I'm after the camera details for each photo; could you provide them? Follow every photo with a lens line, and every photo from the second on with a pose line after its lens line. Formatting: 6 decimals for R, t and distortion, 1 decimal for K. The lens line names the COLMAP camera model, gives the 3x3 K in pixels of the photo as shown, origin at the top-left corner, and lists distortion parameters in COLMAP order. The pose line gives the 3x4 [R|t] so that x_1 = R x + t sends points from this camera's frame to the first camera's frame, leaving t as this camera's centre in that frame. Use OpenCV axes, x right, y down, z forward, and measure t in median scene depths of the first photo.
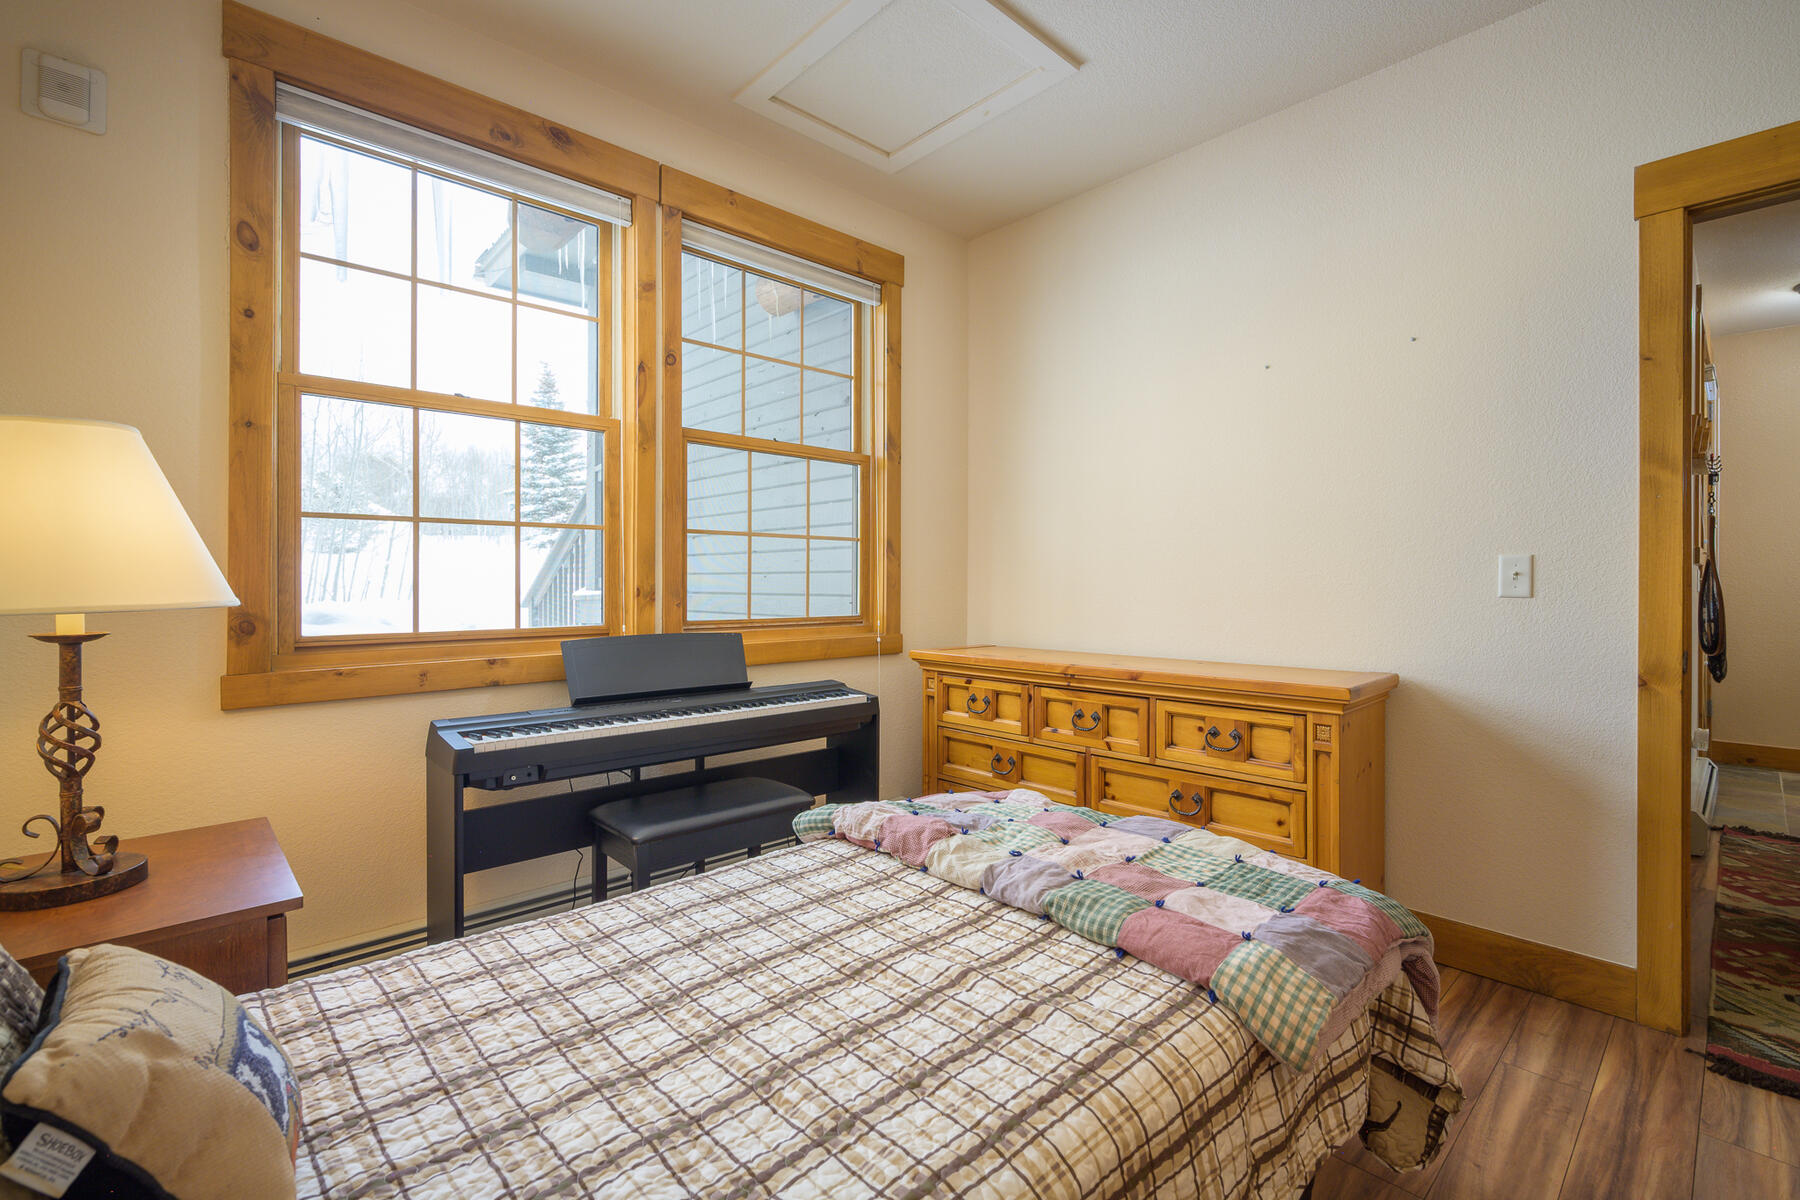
lens RADIAL K [[780.0, 0, 900.0], [0, 780.0, 600.0], [0, 0, 1]] dist [-0.001463, -0.000311]
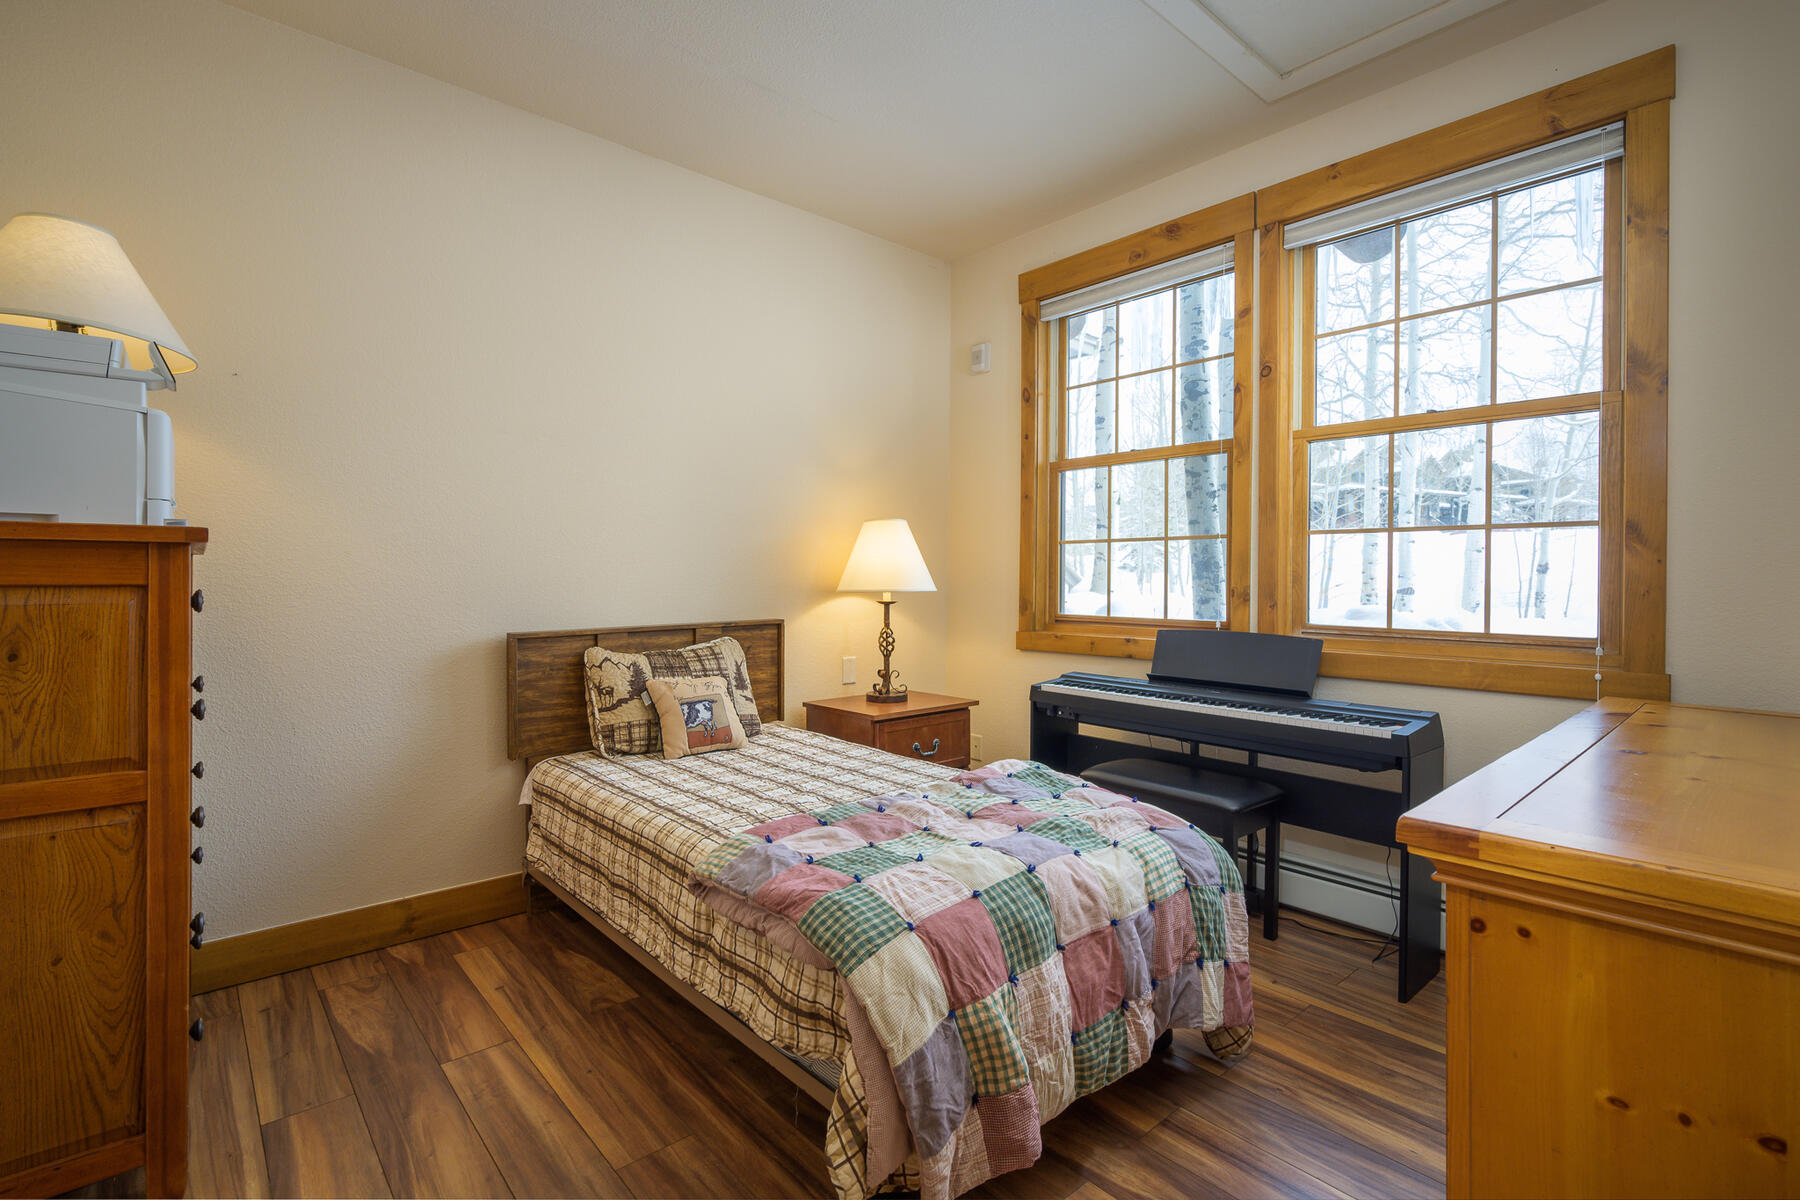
lens RADIAL K [[831.0, 0, 898.4], [0, 831.0, 591.4], [0, 0, 1]] dist [0.001851, 0.000492]
pose [[-0.027085, 0.020647, -0.999420, 0.901562], [-0.028093, 0.999376, 0.021408, -0.025500], [0.999238, 0.028656, -0.026488, 0.588628]]
